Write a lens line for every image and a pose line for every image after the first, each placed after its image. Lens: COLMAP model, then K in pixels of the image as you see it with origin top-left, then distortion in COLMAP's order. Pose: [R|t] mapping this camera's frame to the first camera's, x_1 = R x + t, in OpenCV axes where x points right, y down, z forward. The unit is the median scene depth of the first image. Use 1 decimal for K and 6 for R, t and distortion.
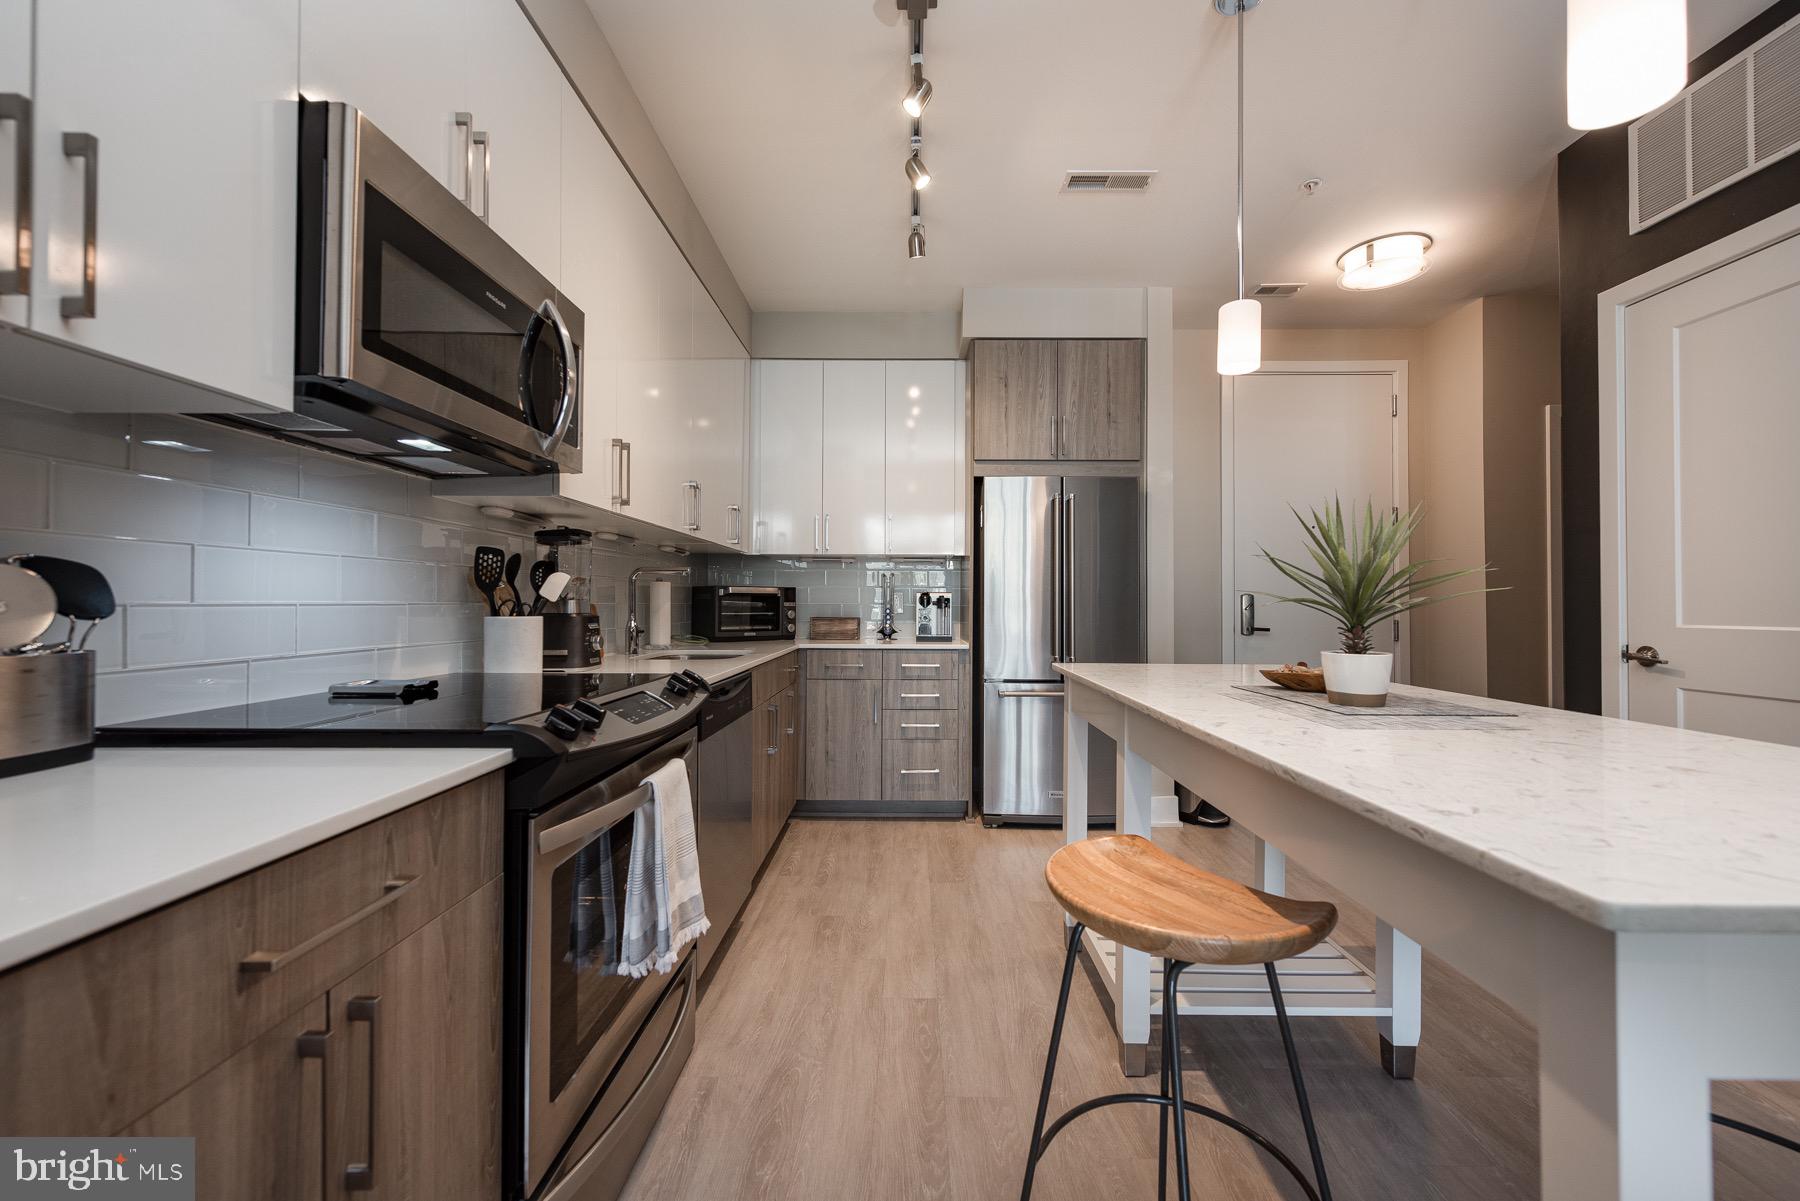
lens RADIAL K [[718.7, 0, 900.8], [0, 718.7, 593.4], [0, 0, 1]] dist [0.008616, -0.015871]
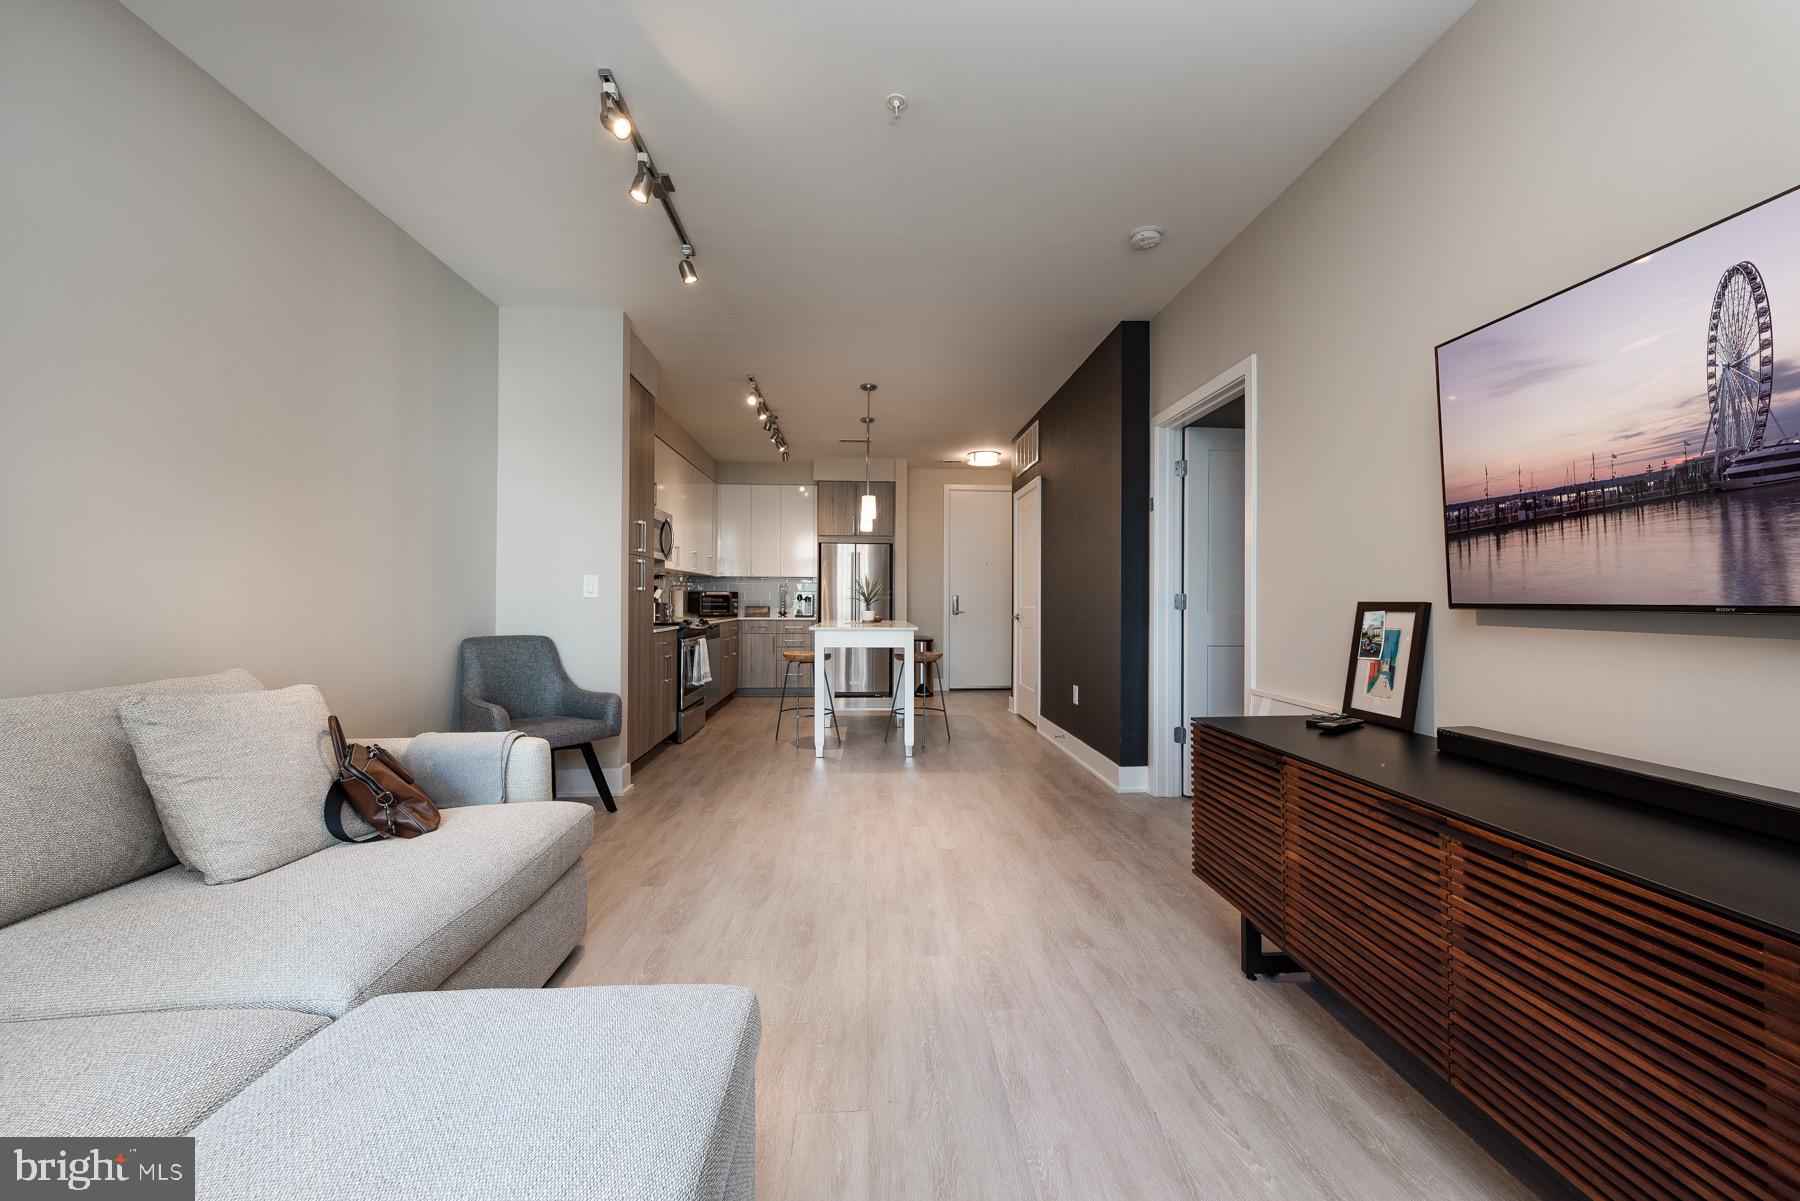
lens RADIAL K [[718.7, 0, 900.8], [0, 718.7, 593.4], [0, 0, 1]] dist [0.008616, -0.015871]
pose [[0.997992, 0.001168, 0.063328, 0.216036], [-0.001537, 0.999982, 0.005773, -0.018406], [-0.063320, -0.005859, 0.997976, -1.243823]]
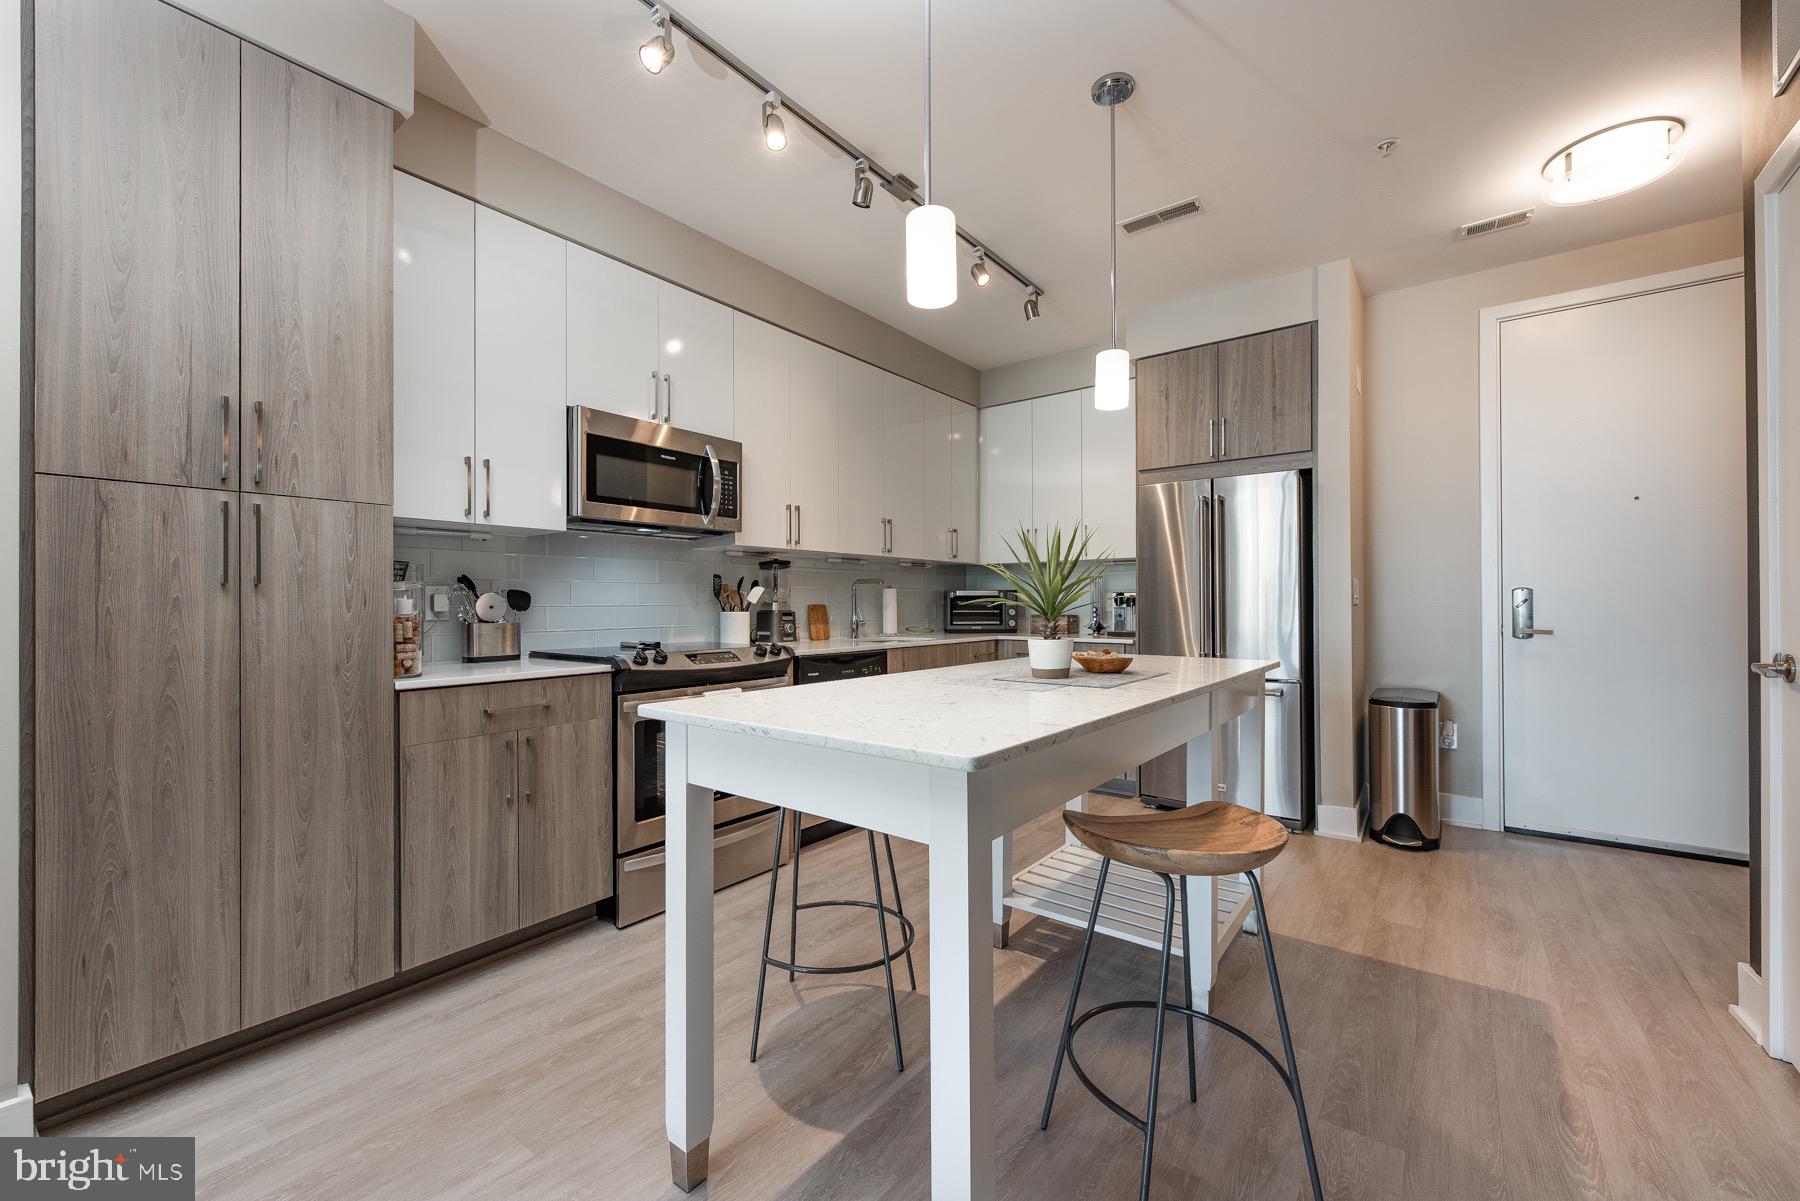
lens RADIAL K [[701.2, 0, 879.5], [0, 701.2, 598.0], [0, 0, 1]] dist [-0.001117, -0.000108]
pose [[0.789578, -0.011165, -0.613549, 0.449200], [0.014929, 0.999888, 0.001016, 0.000549], [0.613468, -0.009962, 0.789656, -0.084147]]
